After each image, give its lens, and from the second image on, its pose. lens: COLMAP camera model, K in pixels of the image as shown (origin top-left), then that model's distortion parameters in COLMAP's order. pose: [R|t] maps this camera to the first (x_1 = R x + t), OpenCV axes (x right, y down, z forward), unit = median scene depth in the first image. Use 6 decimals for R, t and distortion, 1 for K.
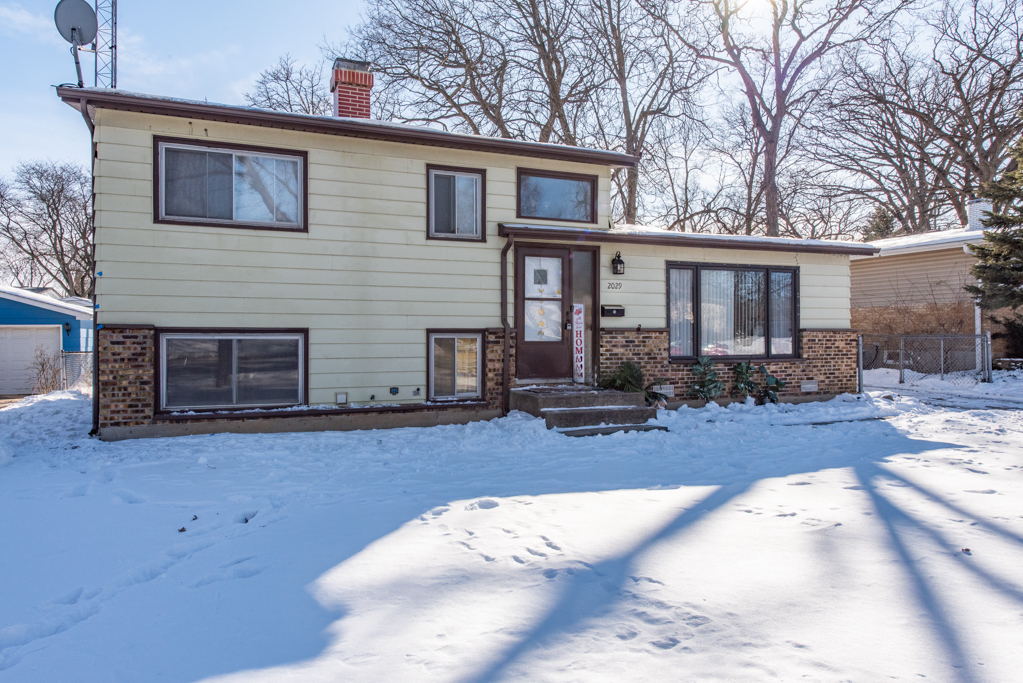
lens RADIAL K [[714.0, 0, 511.3], [0, 714.0, 336.7], [0, 0, 1]] dist [-0.001671, -0.001573]
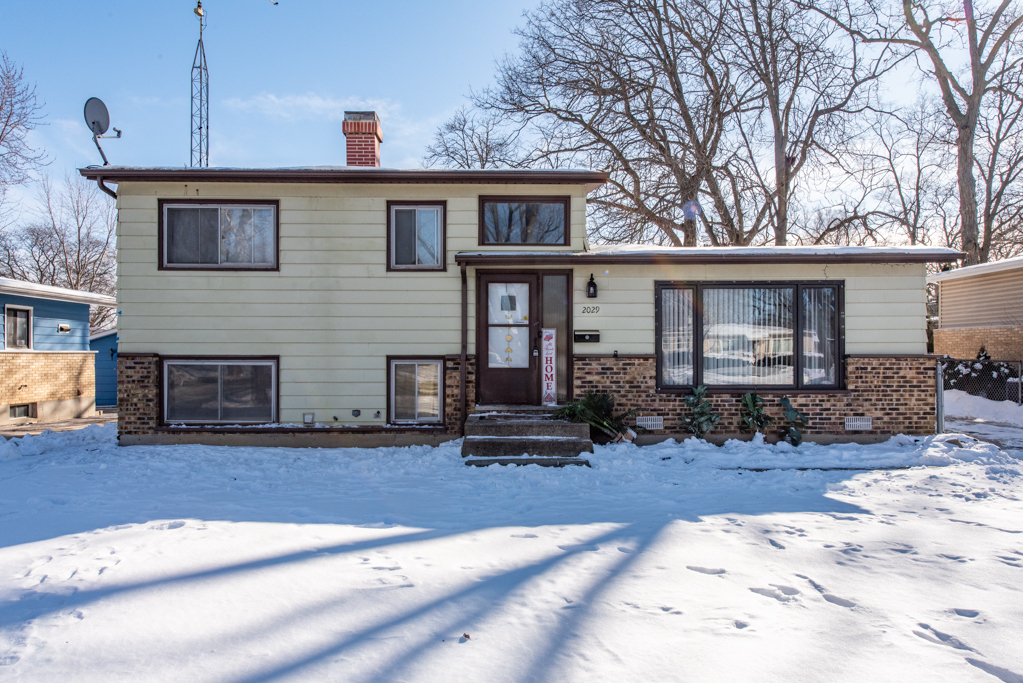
lens RADIAL K [[683.4, 0, 509.1], [0, 683.4, 348.3], [0, 0, 1]] dist [0.003875, -0.009957]
pose [[0.919673, -0.002645, -0.392676, 0.430117], [-0.001676, 0.999942, -0.010659, -0.010943], [0.392682, 0.010461, 0.919615, 0.130190]]
